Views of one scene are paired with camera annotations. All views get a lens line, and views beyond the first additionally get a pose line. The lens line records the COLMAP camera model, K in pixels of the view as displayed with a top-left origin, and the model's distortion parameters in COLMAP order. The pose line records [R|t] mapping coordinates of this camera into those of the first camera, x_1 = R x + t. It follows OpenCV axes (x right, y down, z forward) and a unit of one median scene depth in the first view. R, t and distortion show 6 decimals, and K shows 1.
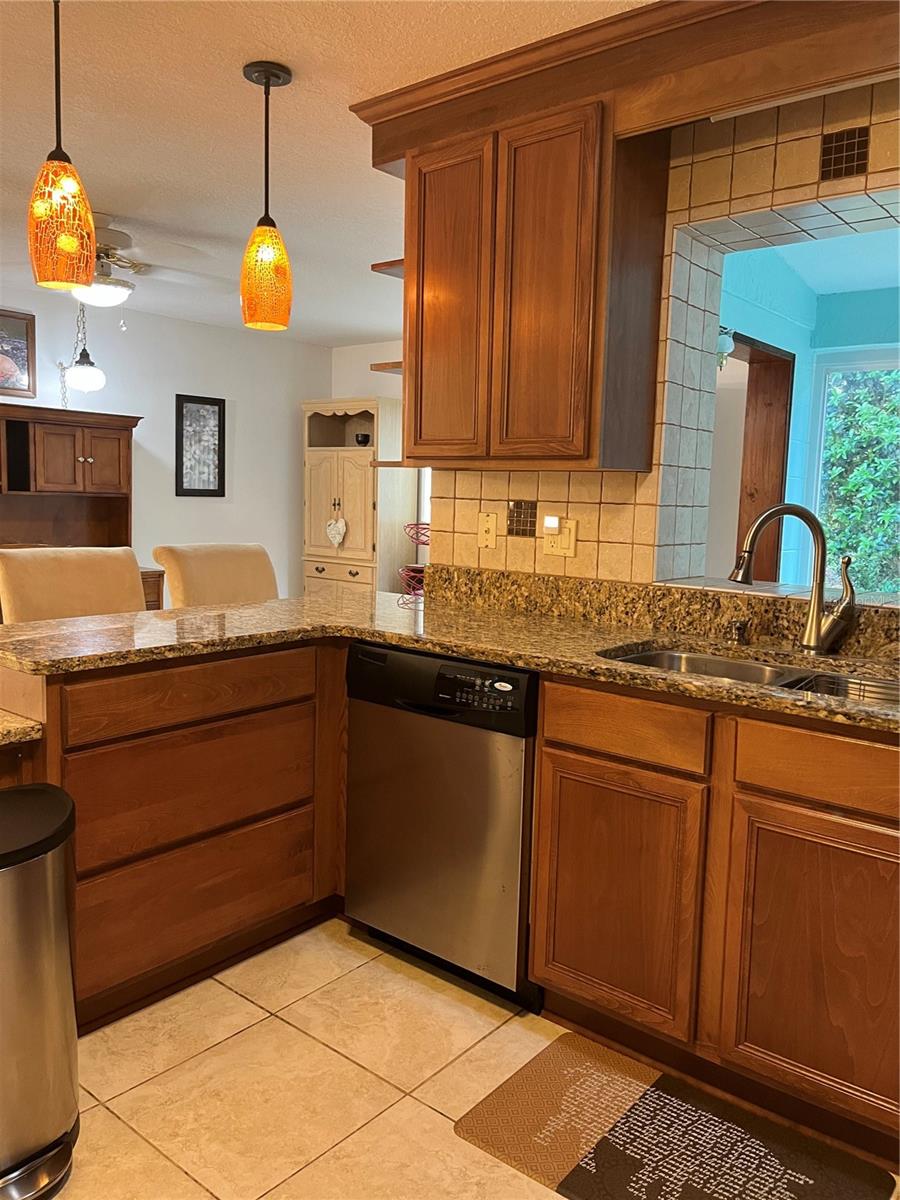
lens RADIAL K [[916.1, 0, 458.0], [0, 916.1, 594.6], [0, 0, 1]] dist [0.082442, -0.123471]
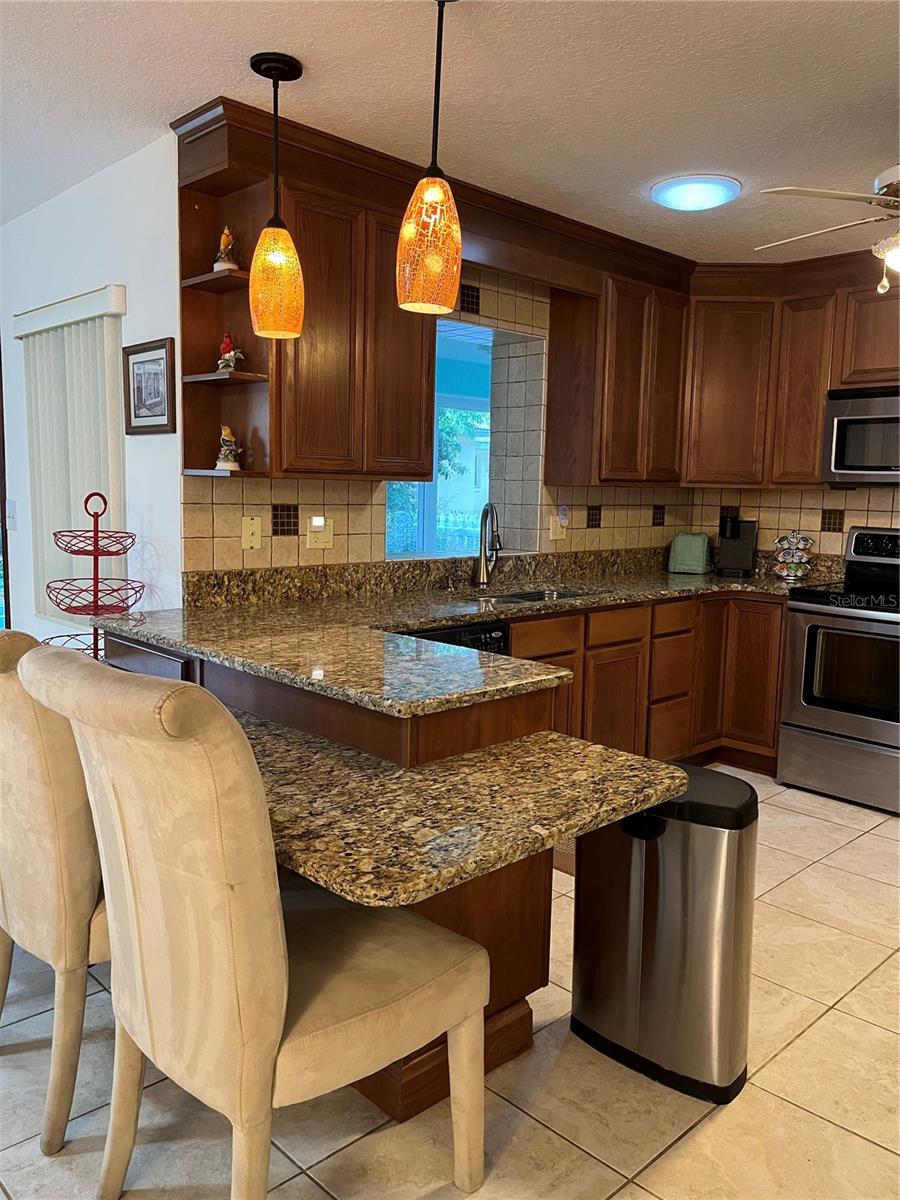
lens RADIAL K [[916.1, 0, 458.0], [0, 916.1, 594.6], [0, 0, 1]] dist [0.082442, -0.123471]
pose [[0.107643, -0.142714, 0.983893, -1.066624], [0.093200, 0.986734, 0.132929, -0.125777], [-0.989811, 0.077390, 0.119516, 0.670751]]
